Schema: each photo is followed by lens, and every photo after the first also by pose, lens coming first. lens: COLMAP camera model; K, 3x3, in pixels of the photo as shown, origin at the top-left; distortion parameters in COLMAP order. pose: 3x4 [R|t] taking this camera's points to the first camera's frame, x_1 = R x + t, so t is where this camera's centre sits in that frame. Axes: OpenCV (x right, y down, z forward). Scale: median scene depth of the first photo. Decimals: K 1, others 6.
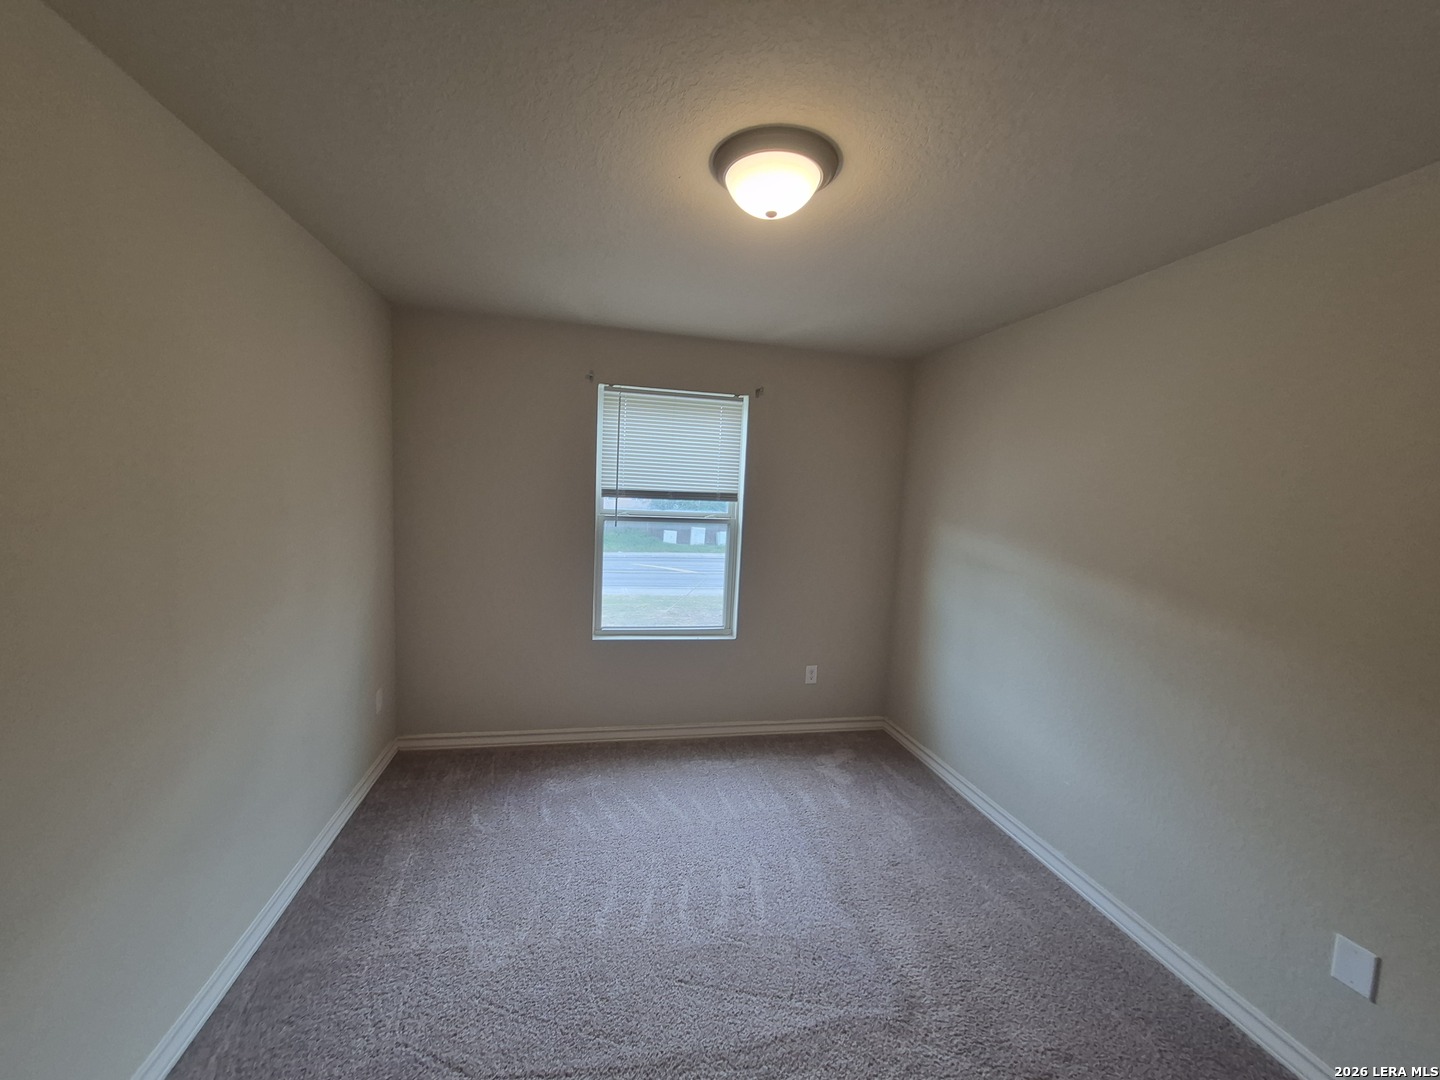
lens RADIAL K [[569.4, 0, 722.5], [0, 569.4, 544.5], [0, 0, 1]] dist [0.003987, 0.000237]
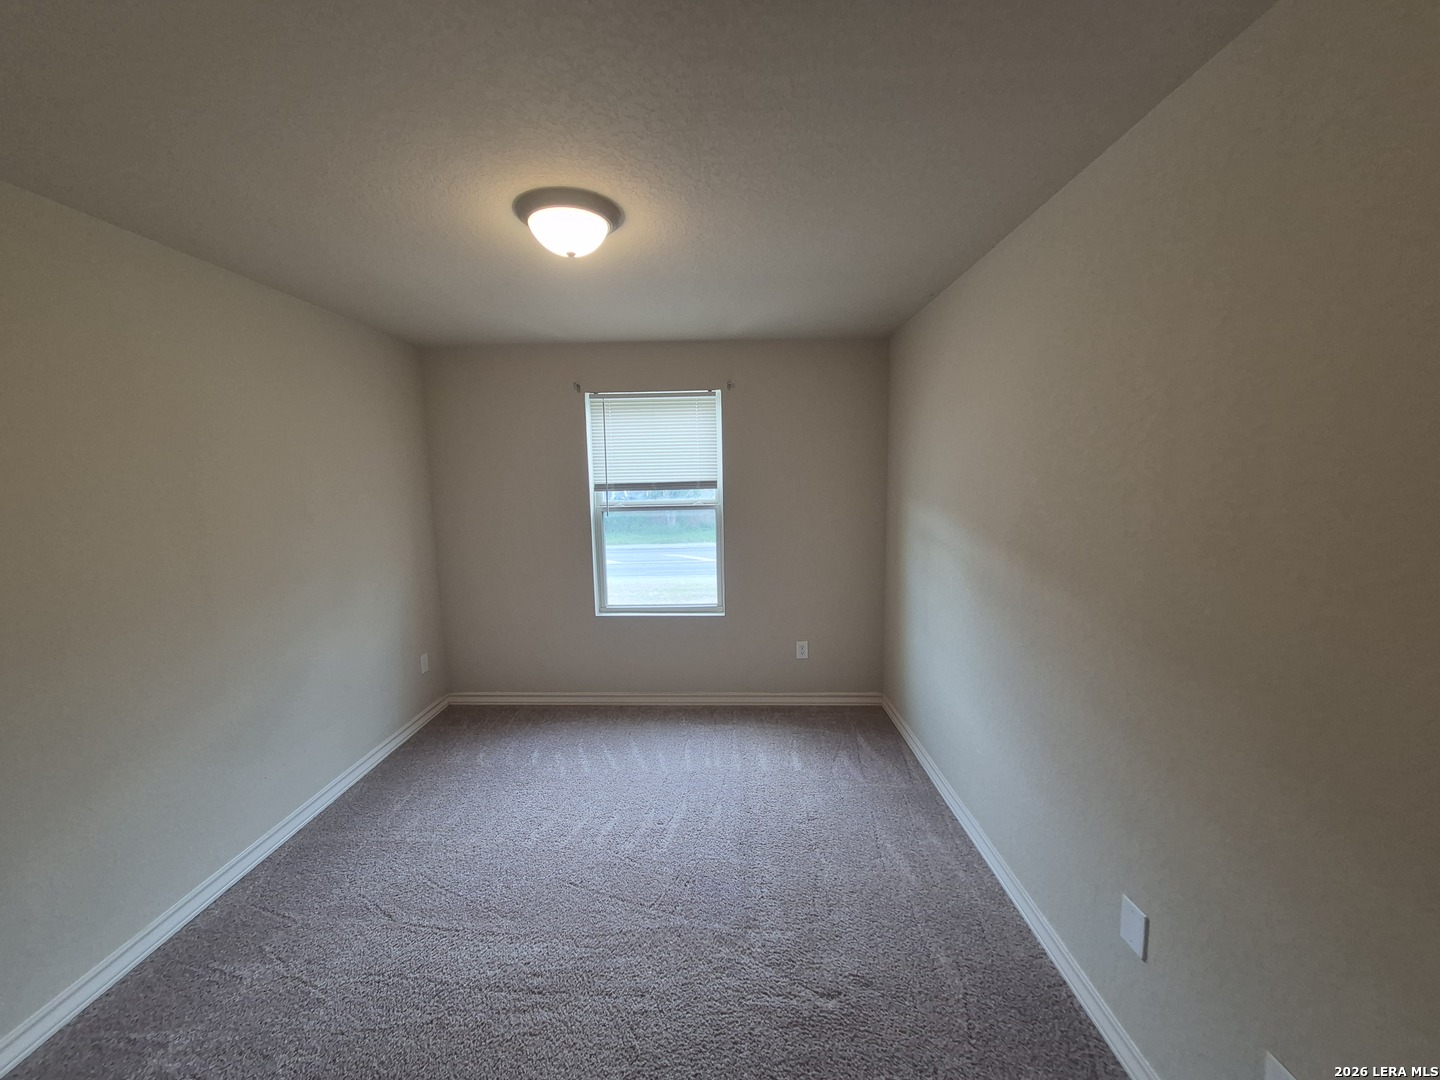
lens RADIAL K [[569.4, 0, 714.7], [0, 569.4, 542.3], [0, 0, 1]] dist [0.003987, 0.000237]
pose [[0.968992, -0.033621, -0.244795, 0.298402], [0.037627, 0.999223, 0.011705, 0.014830], [0.244211, -0.020553, 0.969504, -0.054467]]
